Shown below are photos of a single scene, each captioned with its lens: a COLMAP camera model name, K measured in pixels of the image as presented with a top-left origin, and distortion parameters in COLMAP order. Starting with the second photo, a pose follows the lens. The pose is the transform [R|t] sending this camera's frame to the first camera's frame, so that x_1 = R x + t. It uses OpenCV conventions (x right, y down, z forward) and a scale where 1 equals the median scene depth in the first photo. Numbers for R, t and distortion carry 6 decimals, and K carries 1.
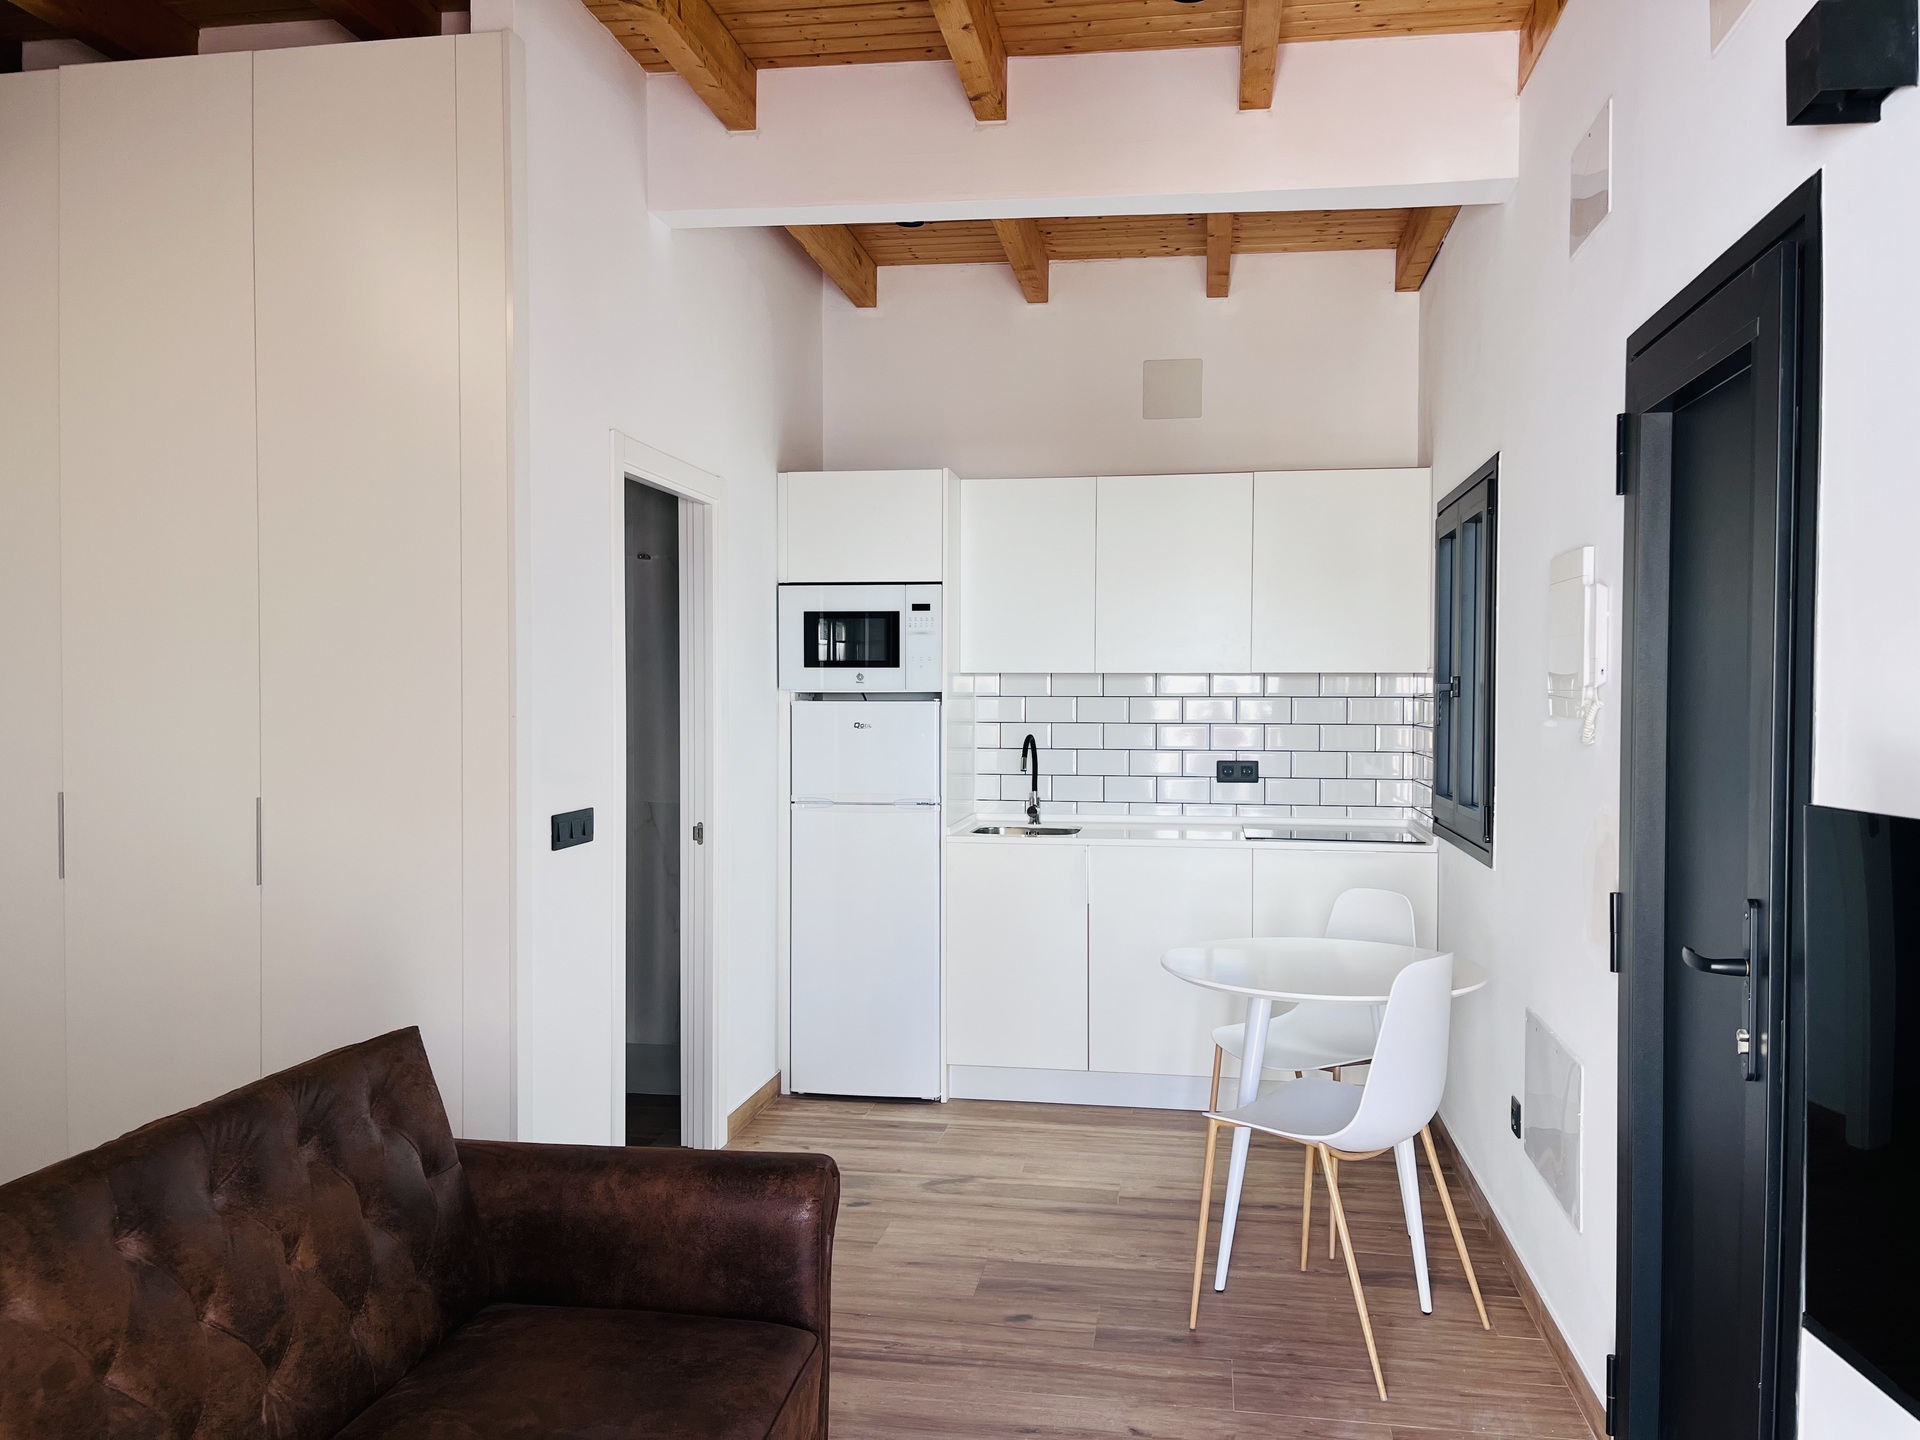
lens RADIAL K [[1464.9, 0, 958.8], [0, 1464.9, 714.7], [0, 0, 1]] dist [0.064564, -0.001426]
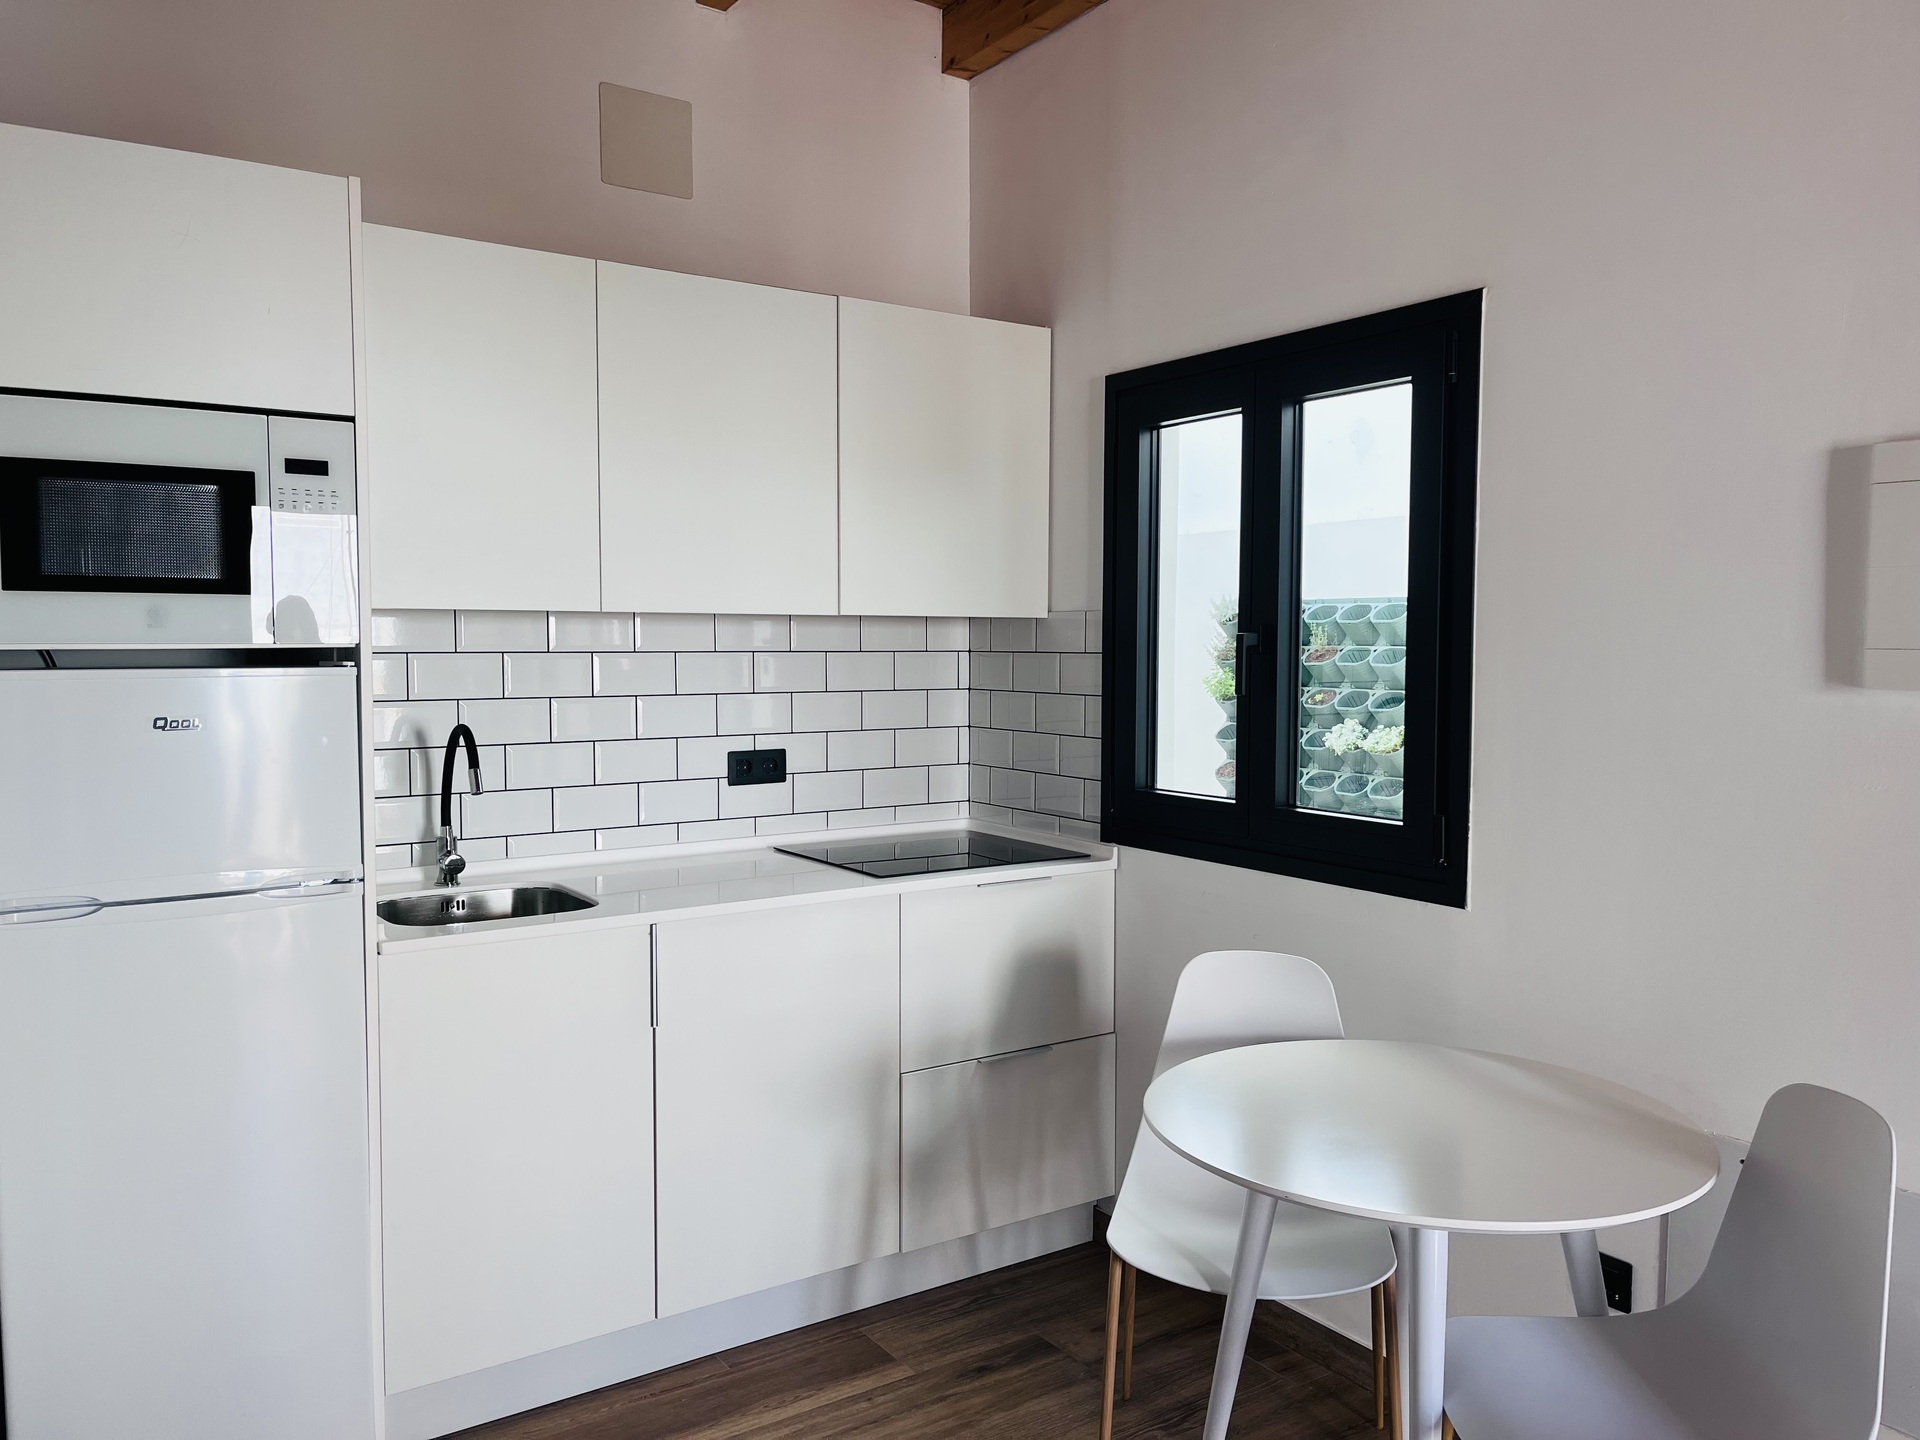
lens RADIAL K [[1464.9, 0, 958.8], [0, 1464.9, 714.7], [0, 0, 1]] dist [0.064564, -0.001426]
pose [[0.725282, -0.038781, 0.687359, -0.204863], [0.014527, 0.999052, 0.041038, -0.010436], [-0.688299, -0.019779, 0.725158, 0.507987]]
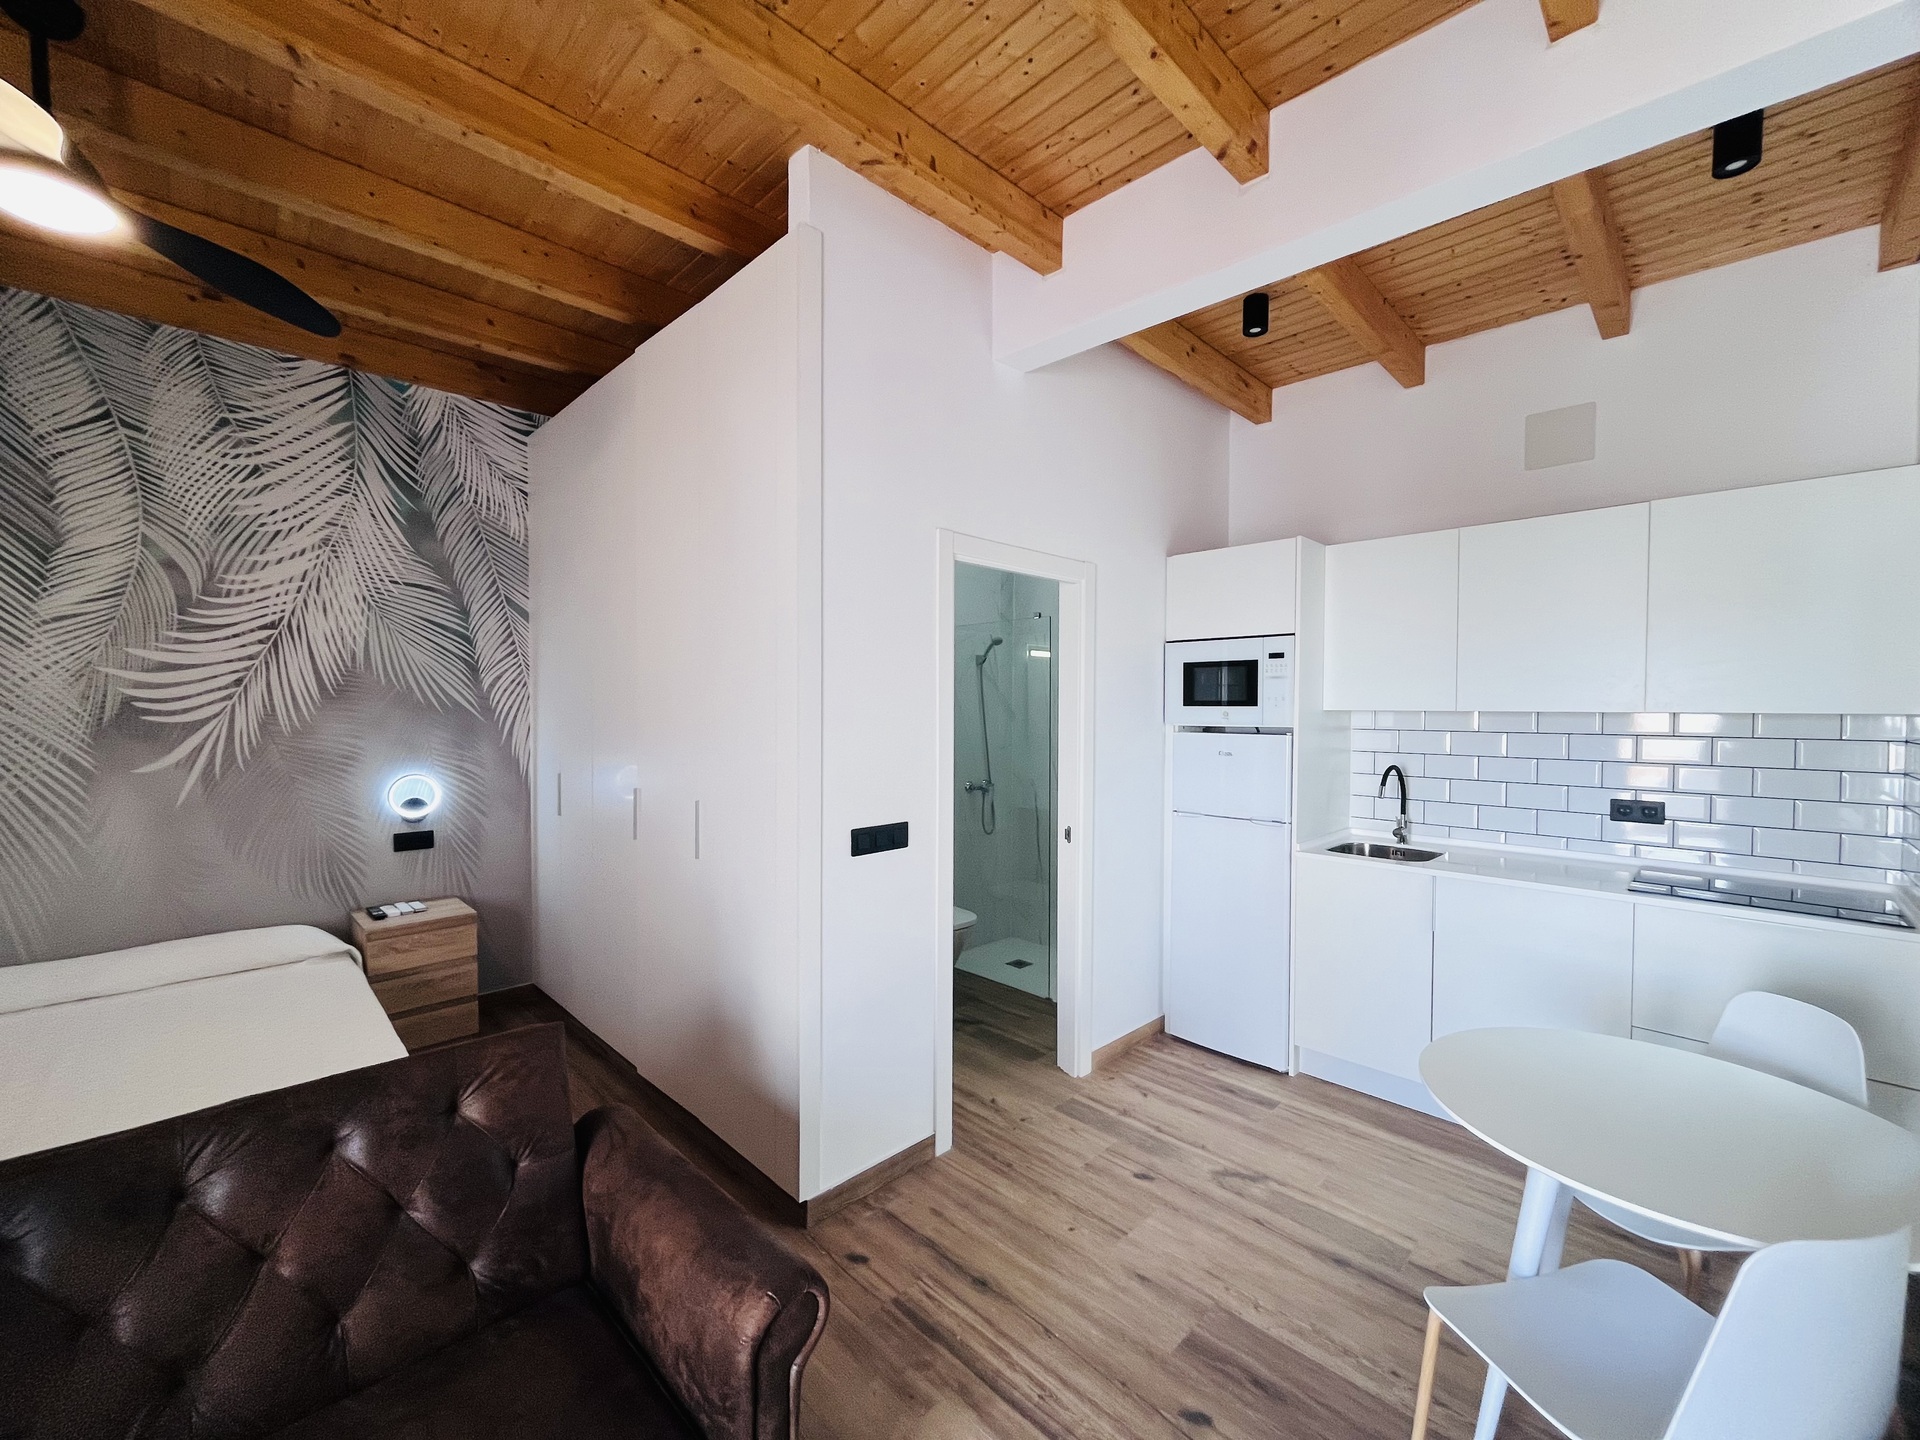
lens RADIAL K [[776.7, 0, 960.0], [0, 776.7, 720.0], [0, 0, 1]] dist [-0.000406, 0.000563]
pose [[0.815407, 0.012061, -0.578762, 0.130018], [-0.012161, 0.999919, 0.003705, -0.020578], [0.578760, 0.004017, 0.815488, 0.338279]]
